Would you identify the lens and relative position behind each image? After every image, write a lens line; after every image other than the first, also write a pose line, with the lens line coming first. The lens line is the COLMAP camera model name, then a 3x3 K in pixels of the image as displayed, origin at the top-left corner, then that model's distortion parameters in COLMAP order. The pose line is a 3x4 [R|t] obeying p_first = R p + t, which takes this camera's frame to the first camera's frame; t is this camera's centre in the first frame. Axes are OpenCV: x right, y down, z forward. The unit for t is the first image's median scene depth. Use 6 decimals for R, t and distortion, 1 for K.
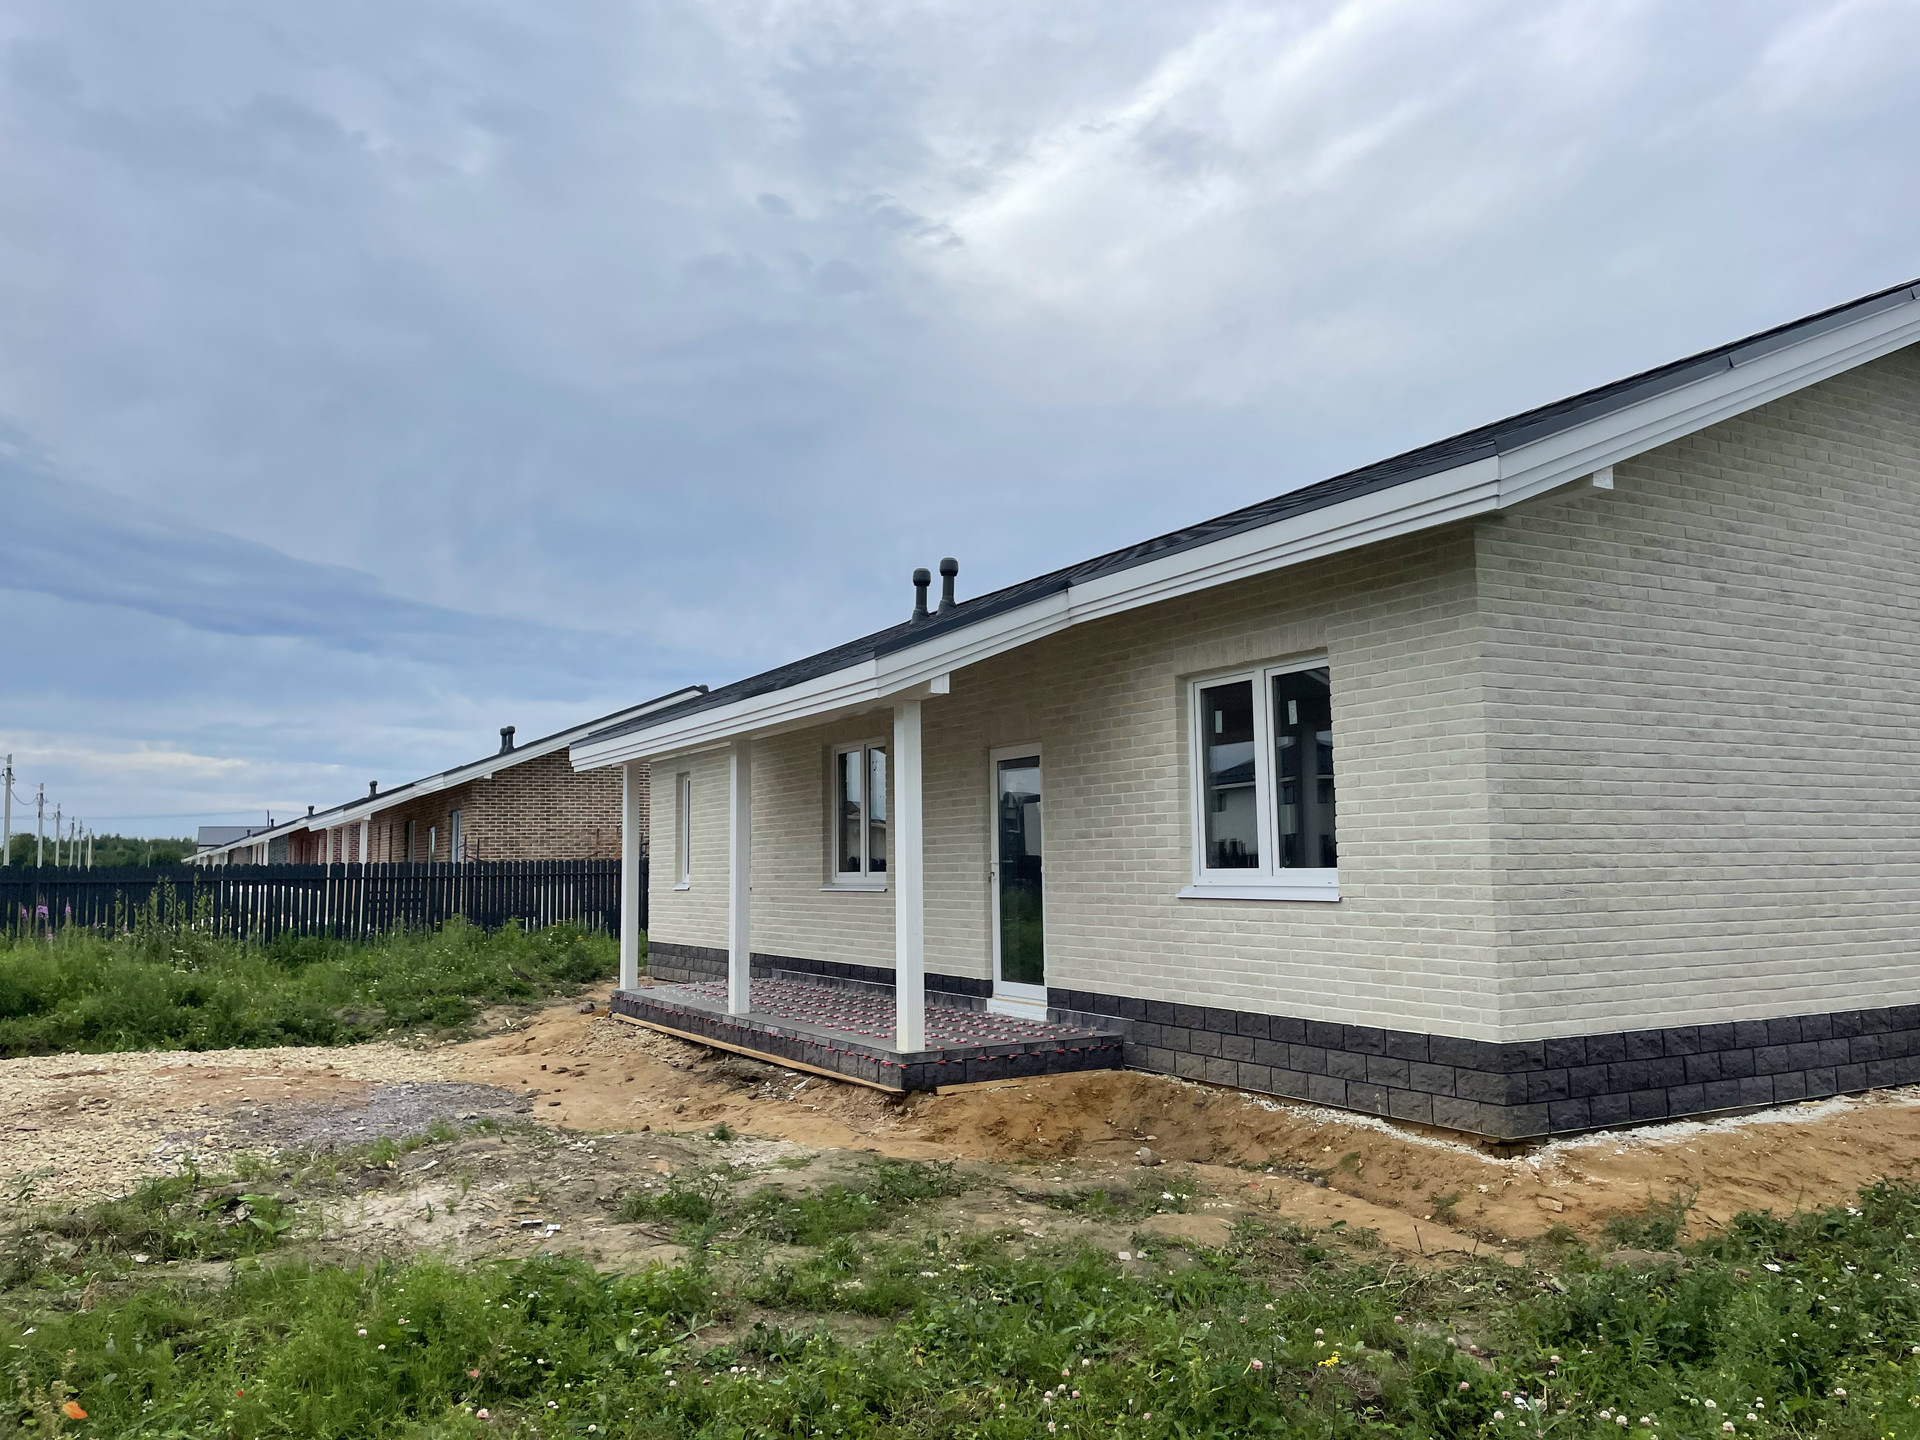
lens RADIAL K [[1402.0, 0, 960.0], [0, 1402.0, 720.0], [0, 0, 1]] dist [0.111898, -0.138557]
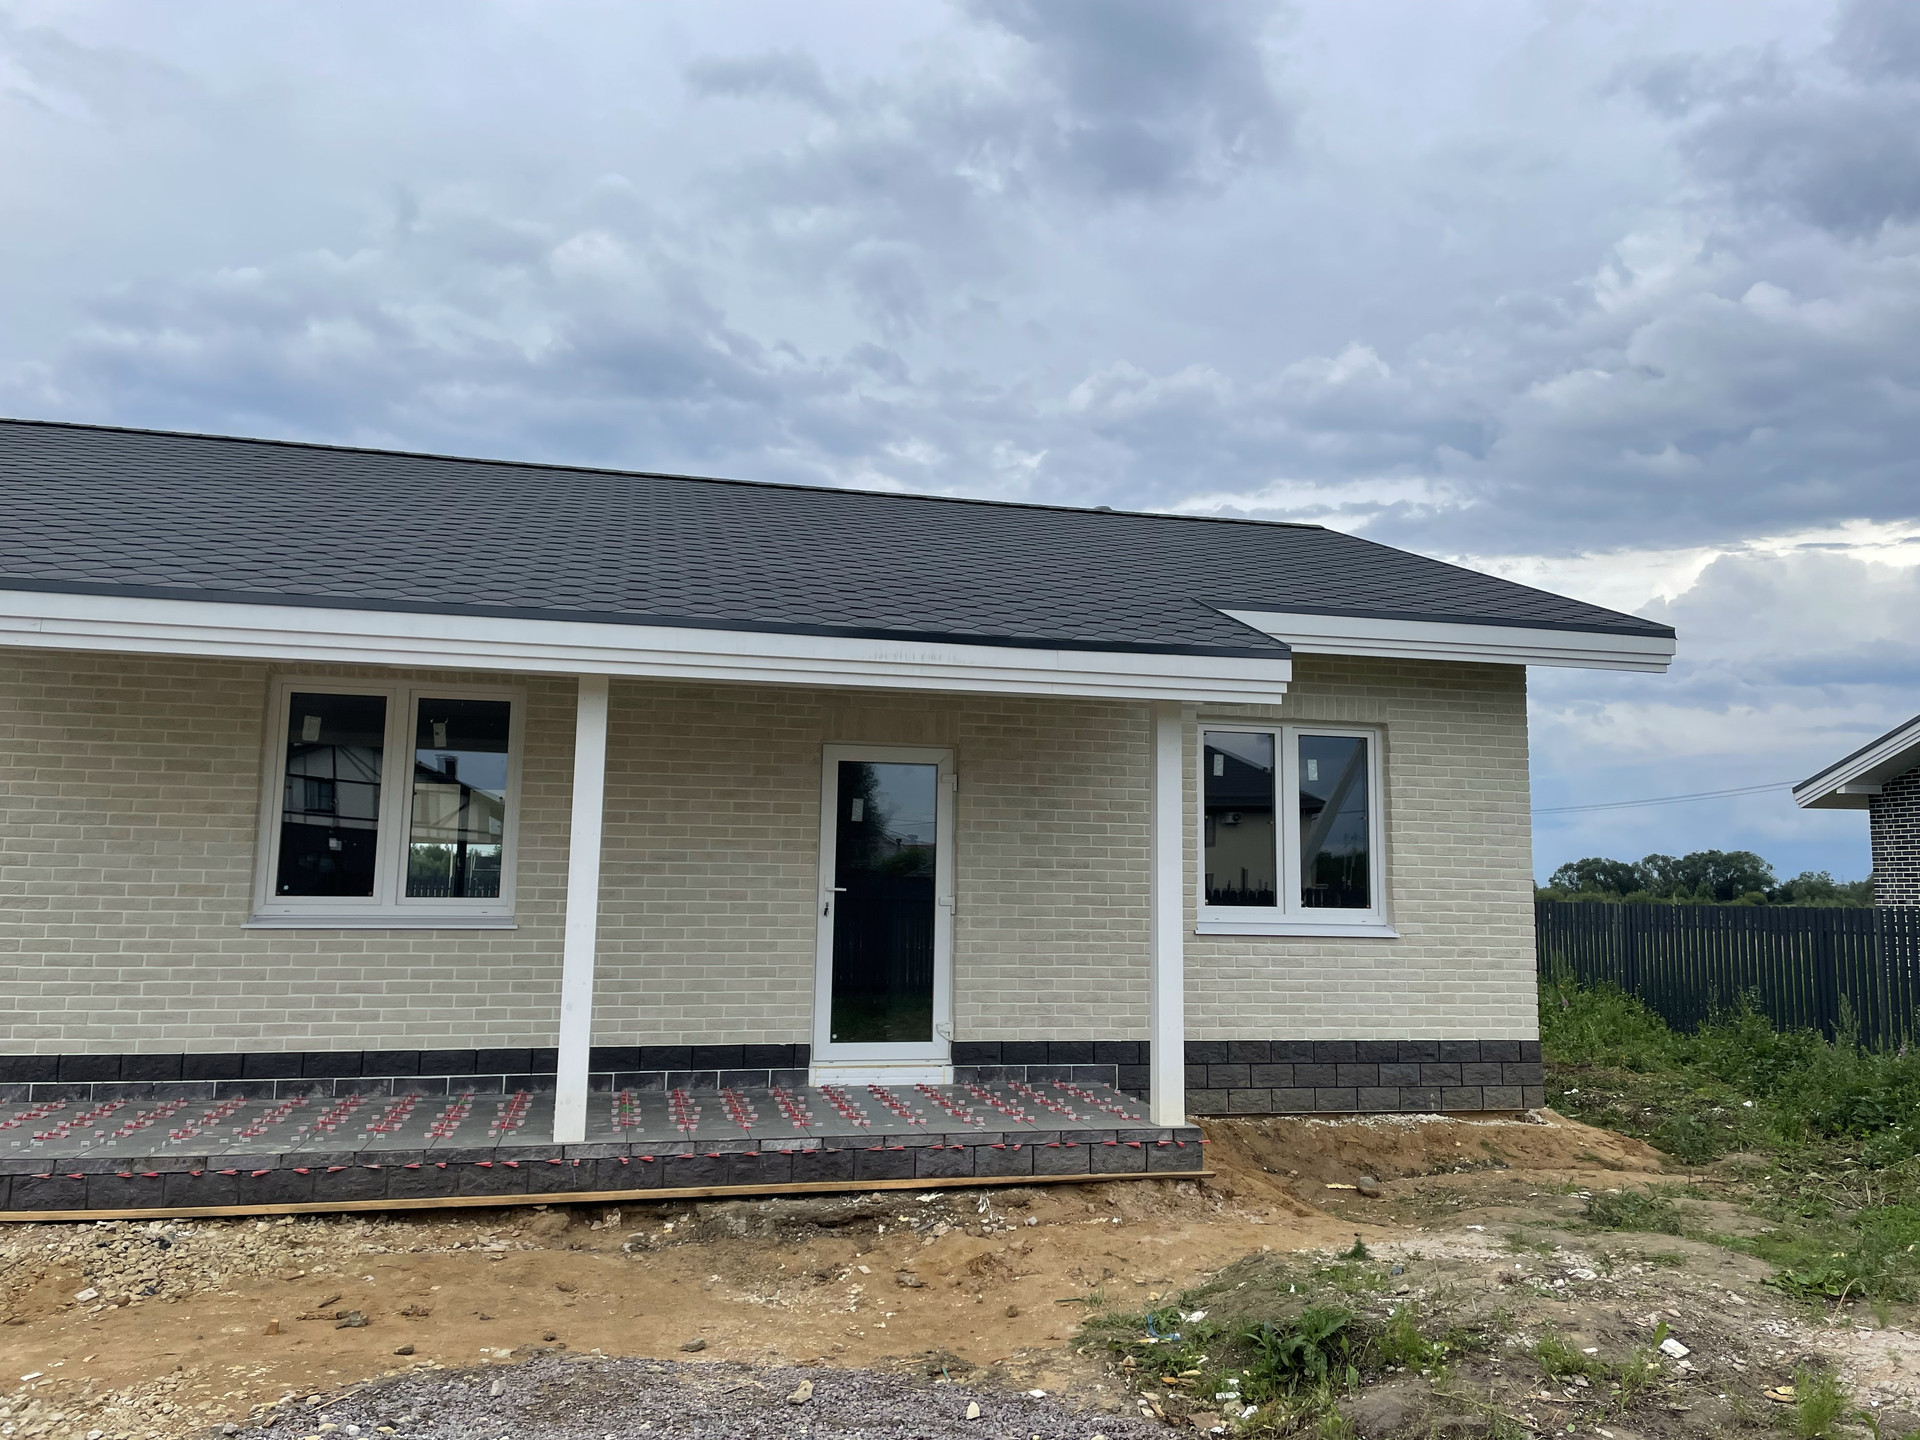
lens RADIAL K [[1444.1, 0, 951.4], [0, 1444.1, 706.6], [0, 0, 1]] dist [0.114139, -0.173544]
pose [[0.291186, 0.135845, 0.946972, -0.931073], [-0.120480, 0.987193, -0.104568, 0.098357], [-0.949050, -0.083643, 0.303824, 0.894085]]
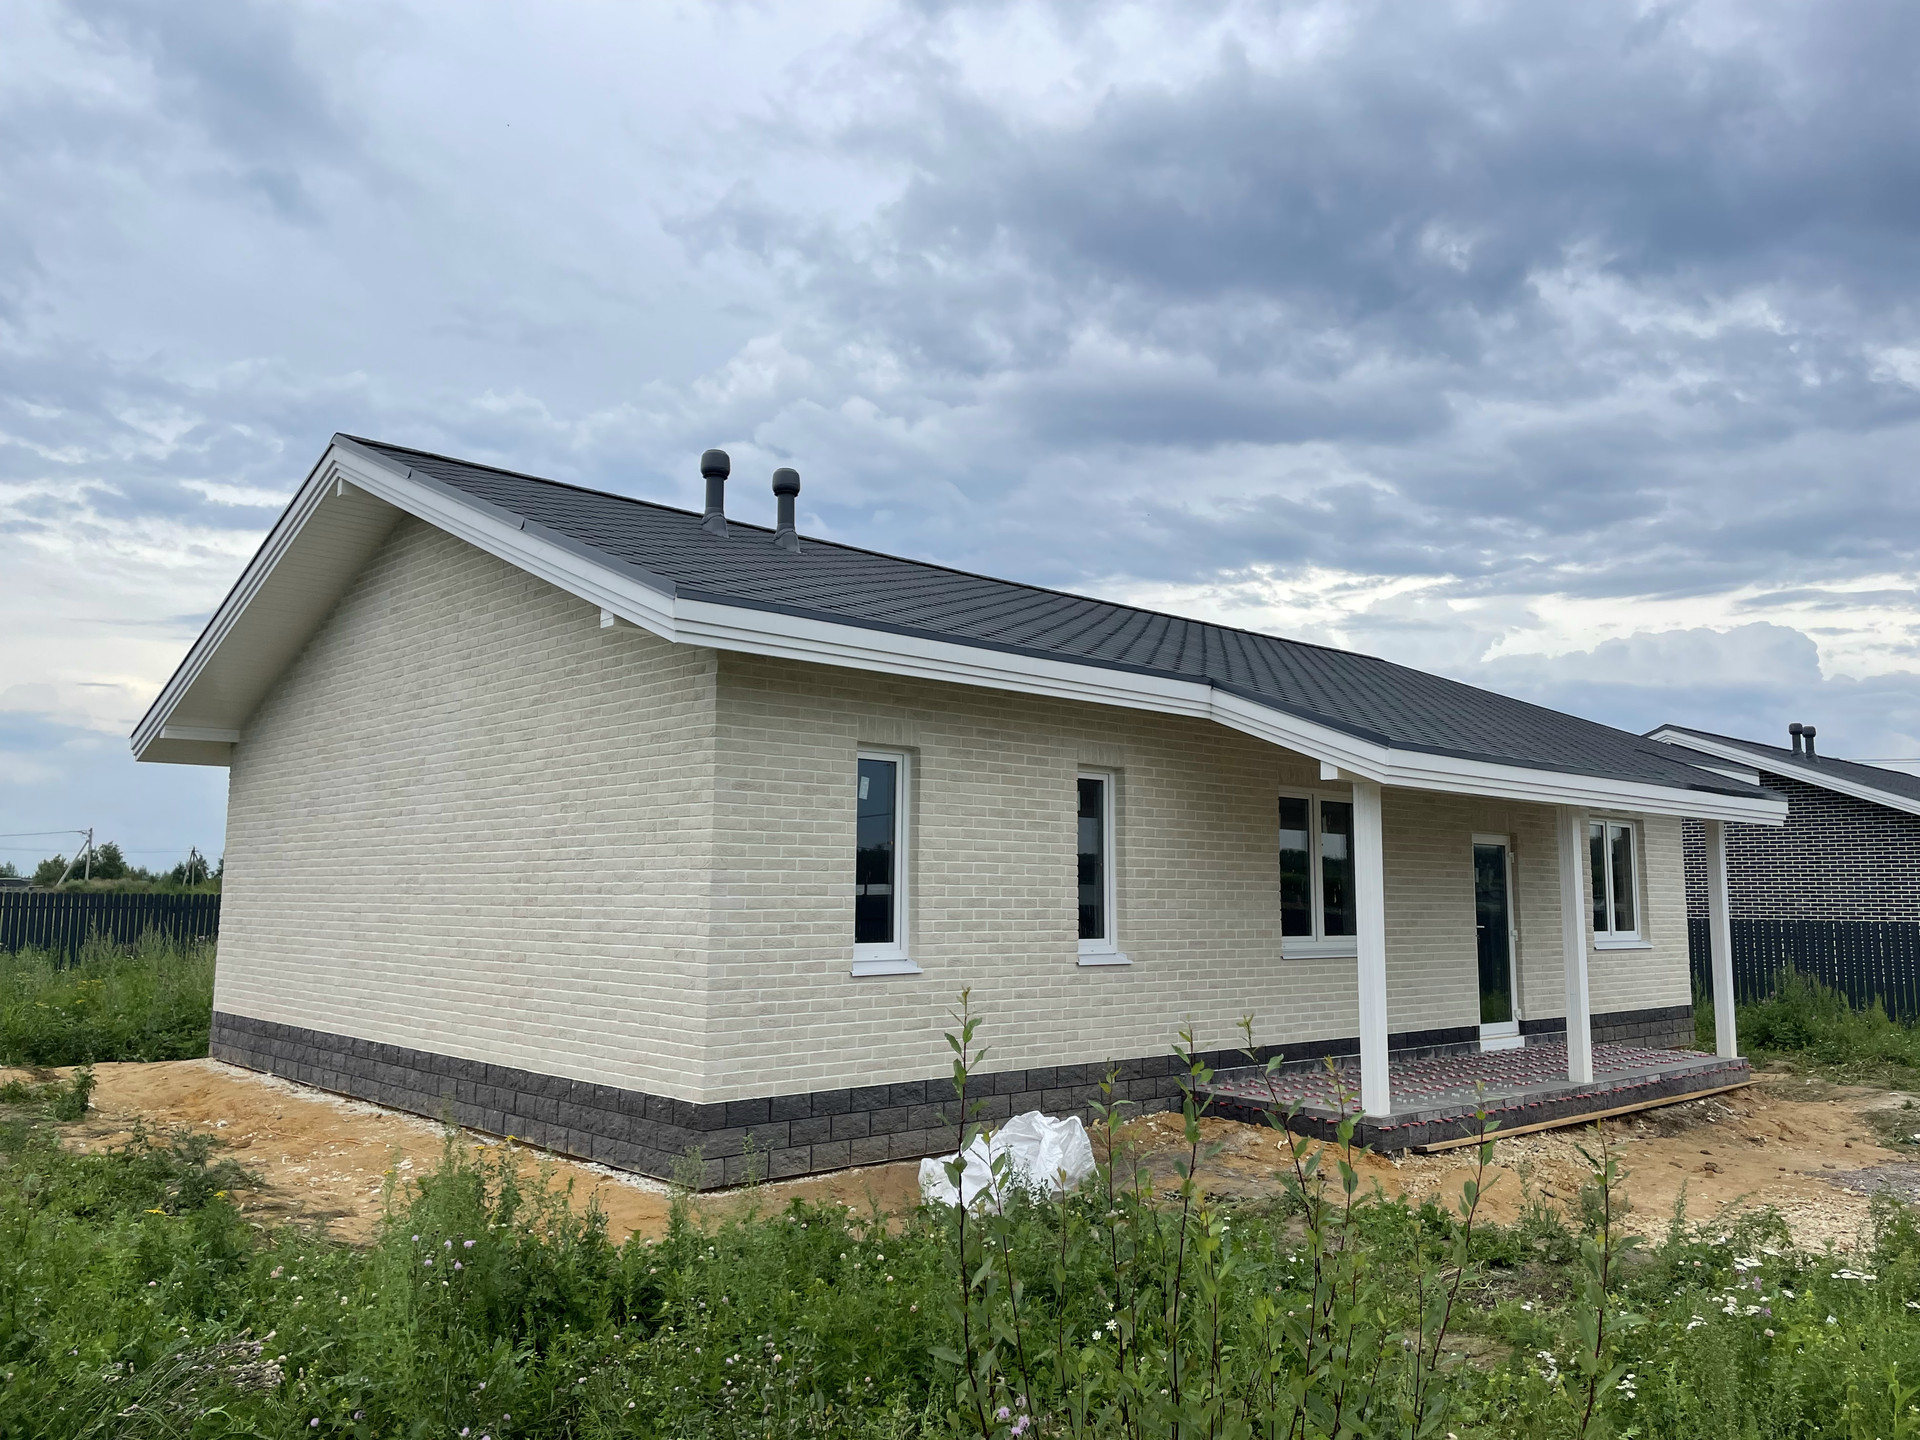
lens RADIAL K [[1477.0, 0, 962.3], [0, 1477.0, 707.0], [0, 0, 1]] dist [0.131473, -0.174402]
pose [[-0.237066, 0.140004, 0.961352, -1.459467], [-0.101539, 0.980571, -0.167842, 0.226934], [-0.966173, -0.137404, -0.218244, 2.218670]]
